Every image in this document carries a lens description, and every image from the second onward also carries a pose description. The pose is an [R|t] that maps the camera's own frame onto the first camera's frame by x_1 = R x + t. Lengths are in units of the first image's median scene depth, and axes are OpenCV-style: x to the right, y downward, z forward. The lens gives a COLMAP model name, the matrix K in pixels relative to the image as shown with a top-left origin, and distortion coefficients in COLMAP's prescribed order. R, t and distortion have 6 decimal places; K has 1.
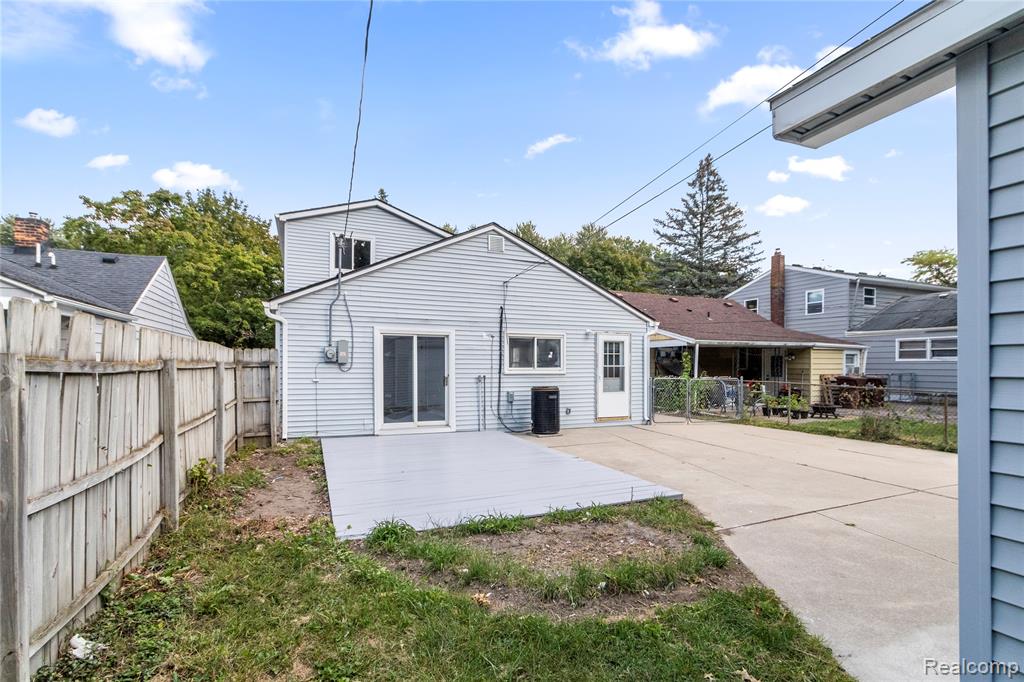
lens RADIAL K [[478.3, 0, 508.6], [0, 478.3, 362.7], [0, 0, 1]] dist [0.000307, 0.000218]
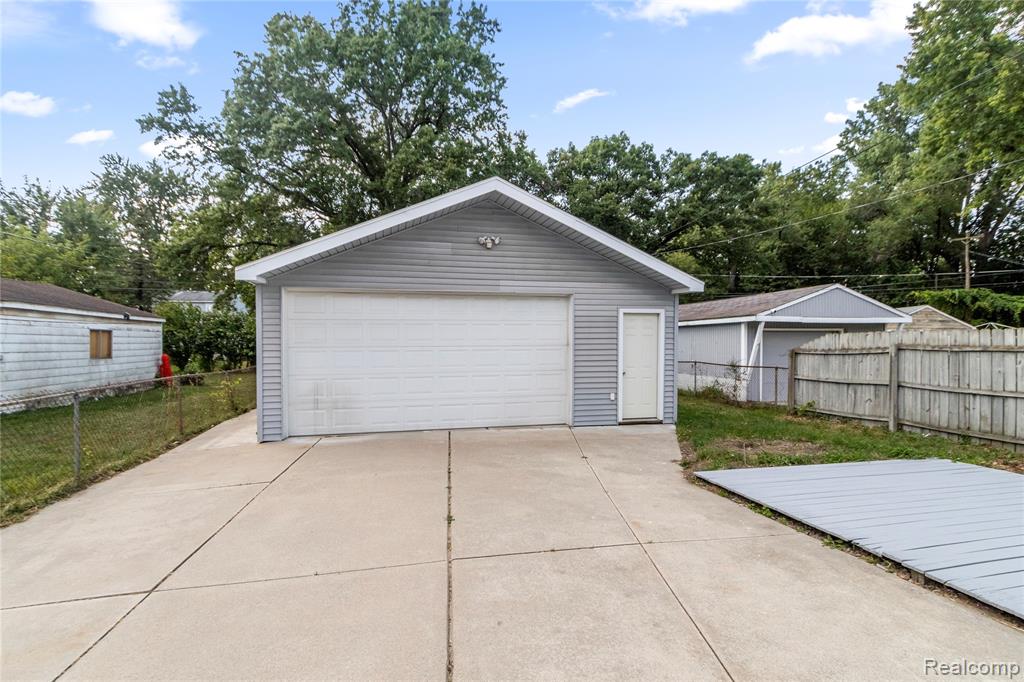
lens RADIAL K [[495.9, 0, 512.3], [0, 495.9, 358.4], [0, 0, 1]] dist [0.002727, 0.000569]
pose [[-0.987921, -0.004150, 0.154904, 0.297636], [-0.000132, 0.999664, 0.025937, -0.001180], [-0.154960, 0.025603, -0.987589, 1.069577]]
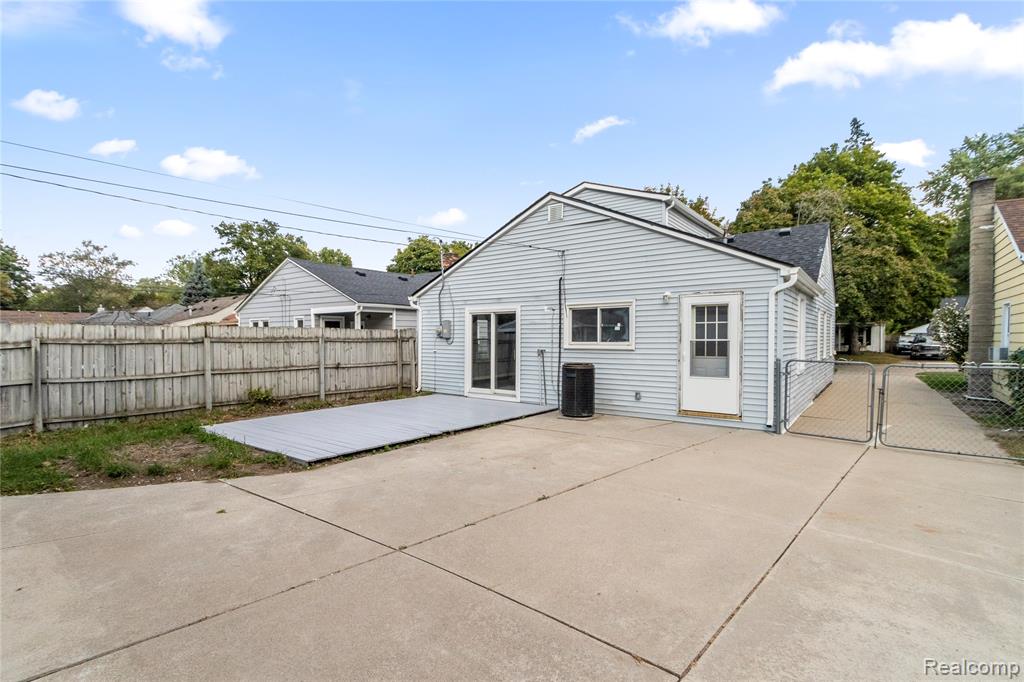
lens RADIAL K [[481.1, 0, 504.0], [0, 481.1, 341.2], [0, 0, 1]] dist [0.000515, -0.000793]
pose [[0.490180, 0.002152, -0.871618, 0.765299], [0.007521, 0.999949, 0.006699, 0.001847], [0.871589, -0.009839, 0.490139, 0.434762]]
